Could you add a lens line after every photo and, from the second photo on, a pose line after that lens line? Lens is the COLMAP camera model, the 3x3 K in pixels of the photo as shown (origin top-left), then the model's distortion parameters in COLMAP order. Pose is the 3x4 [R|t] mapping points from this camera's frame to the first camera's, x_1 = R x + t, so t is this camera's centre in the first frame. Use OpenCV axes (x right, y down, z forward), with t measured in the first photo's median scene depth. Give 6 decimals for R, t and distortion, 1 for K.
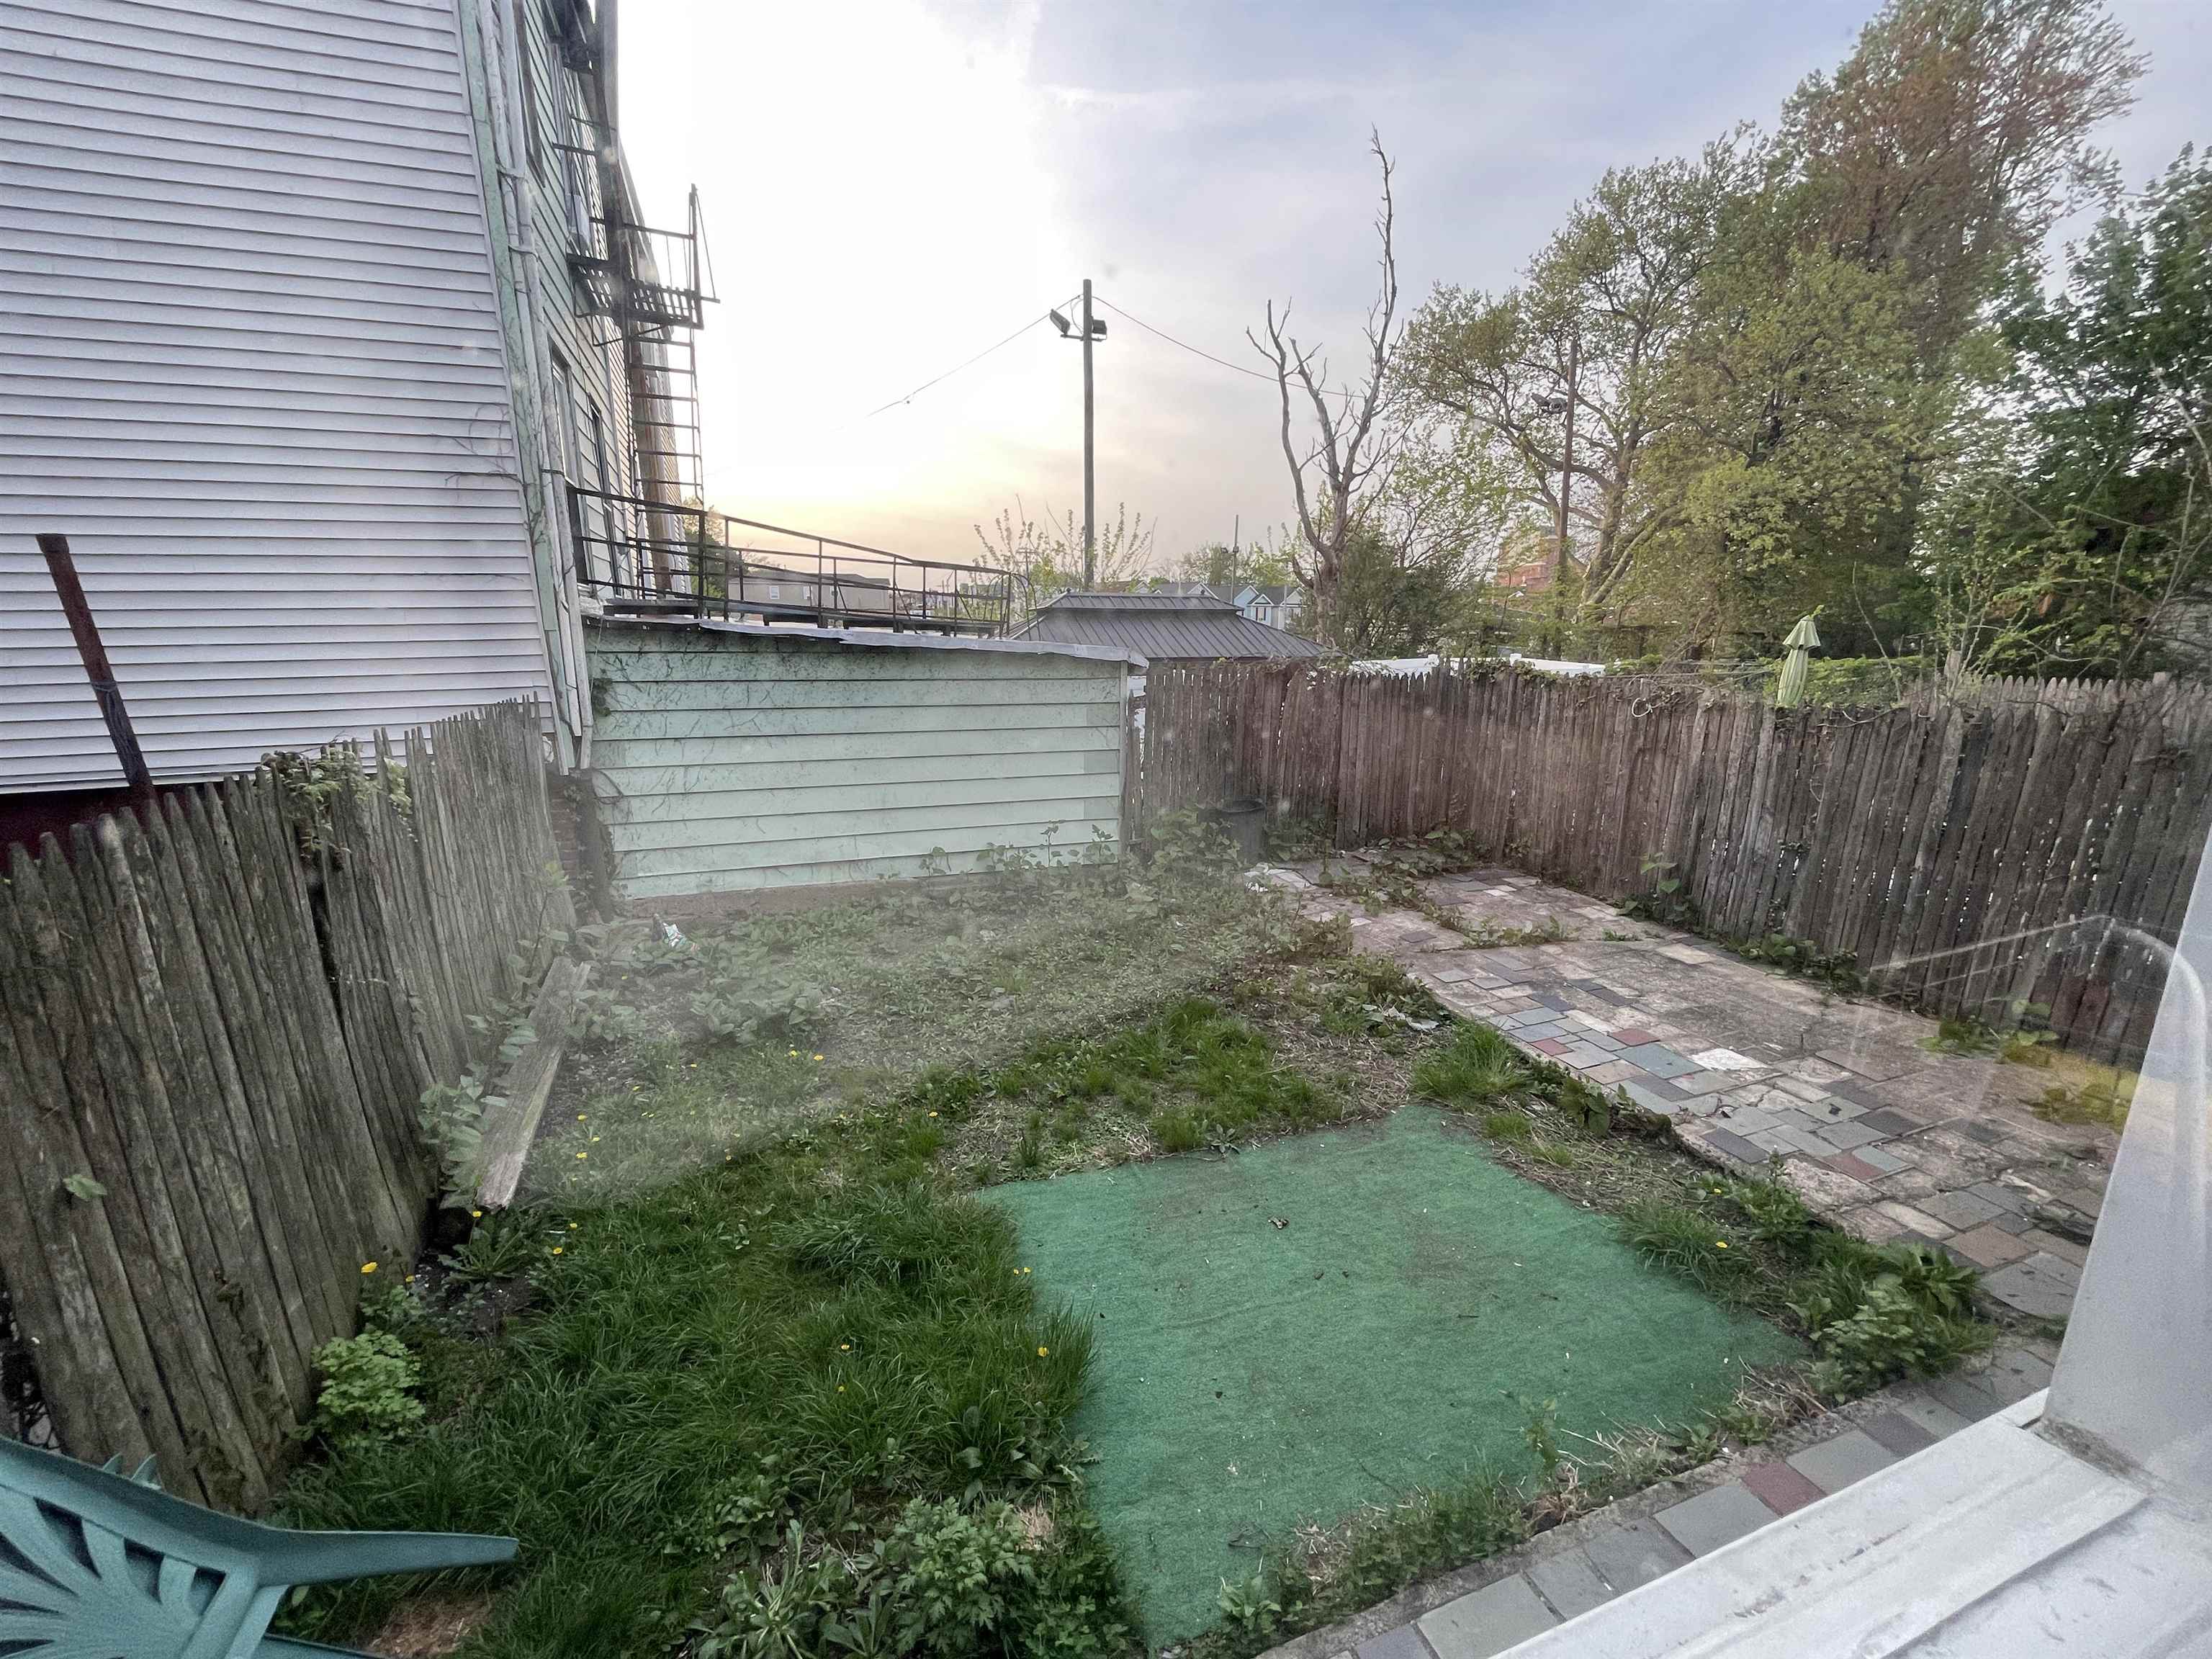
lens RADIAL K [[890.6, 0, 1099.1], [0, 890.6, 820.5], [0, 0, 1]] dist [-0.000177, 0.000429]
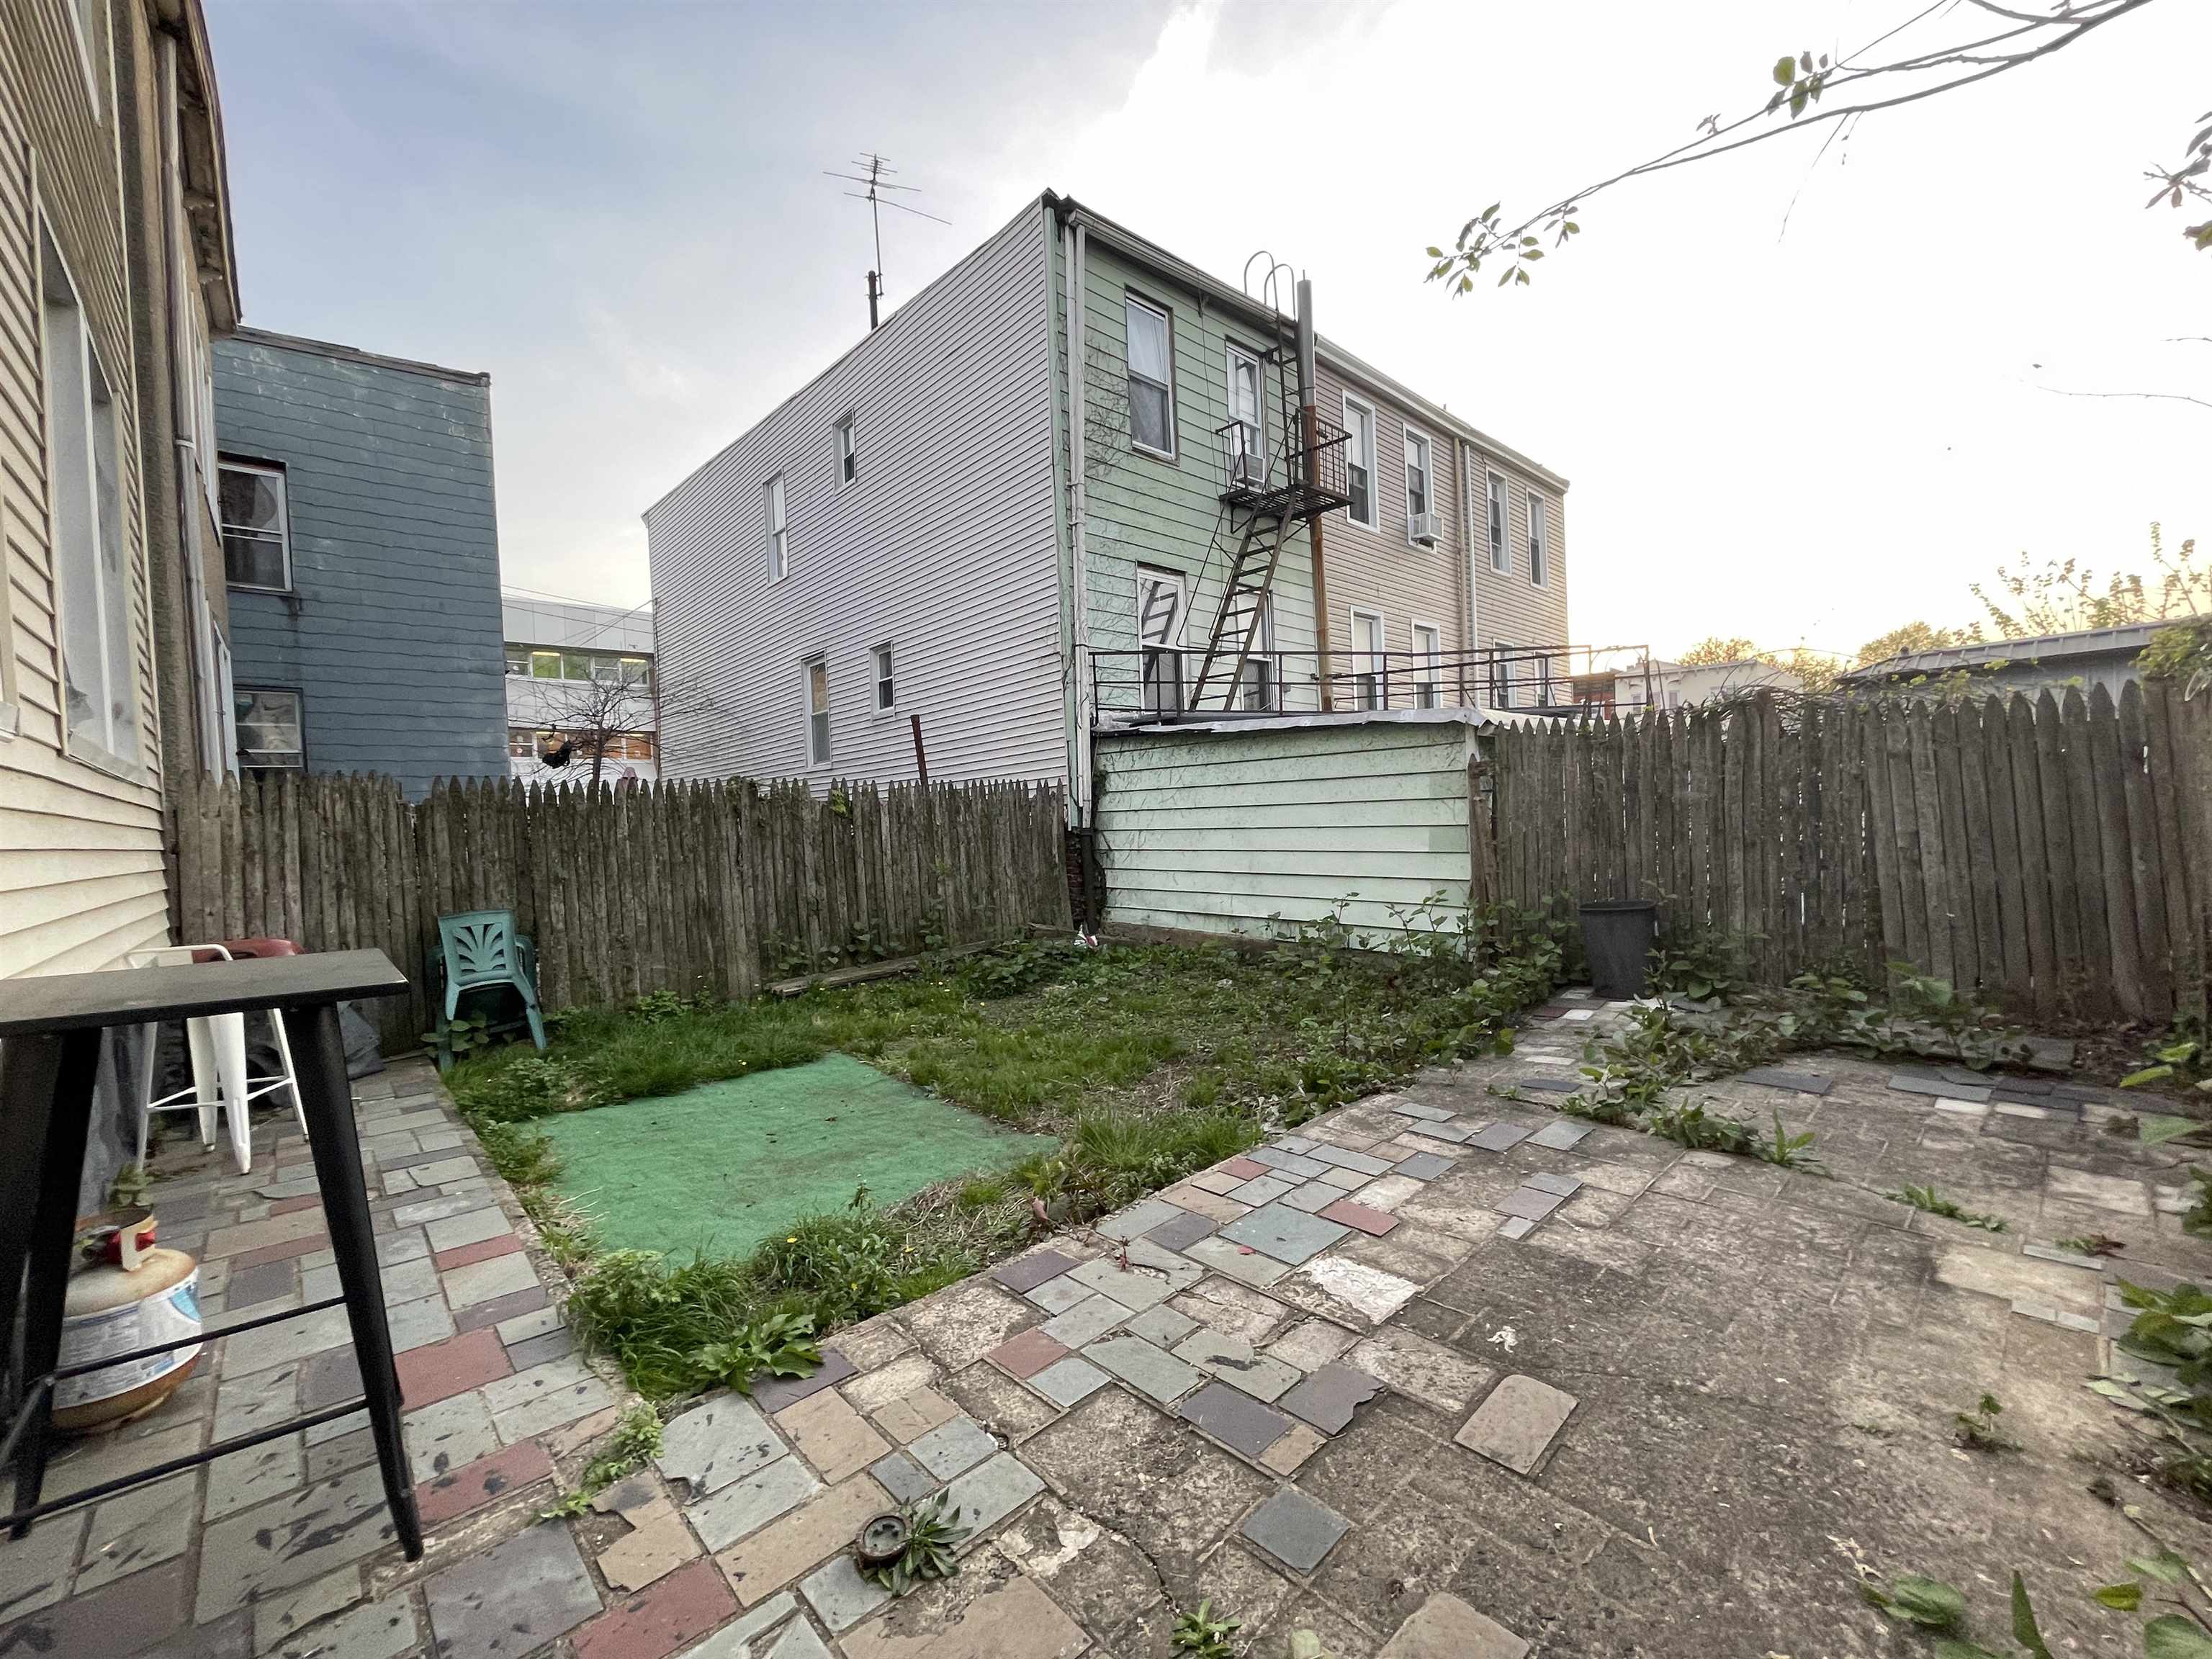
lens RADIAL K [[890.6, 0, 1099.3], [0, 890.6, 824.3], [0, 0, 1]] dist [-0.000177, 0.000429]
pose [[0.376375, -0.011060, -0.926401, 0.895448], [-0.149338, 0.986129, -0.072445, 0.044832], [0.914352, 0.165613, 0.369503, 0.477341]]
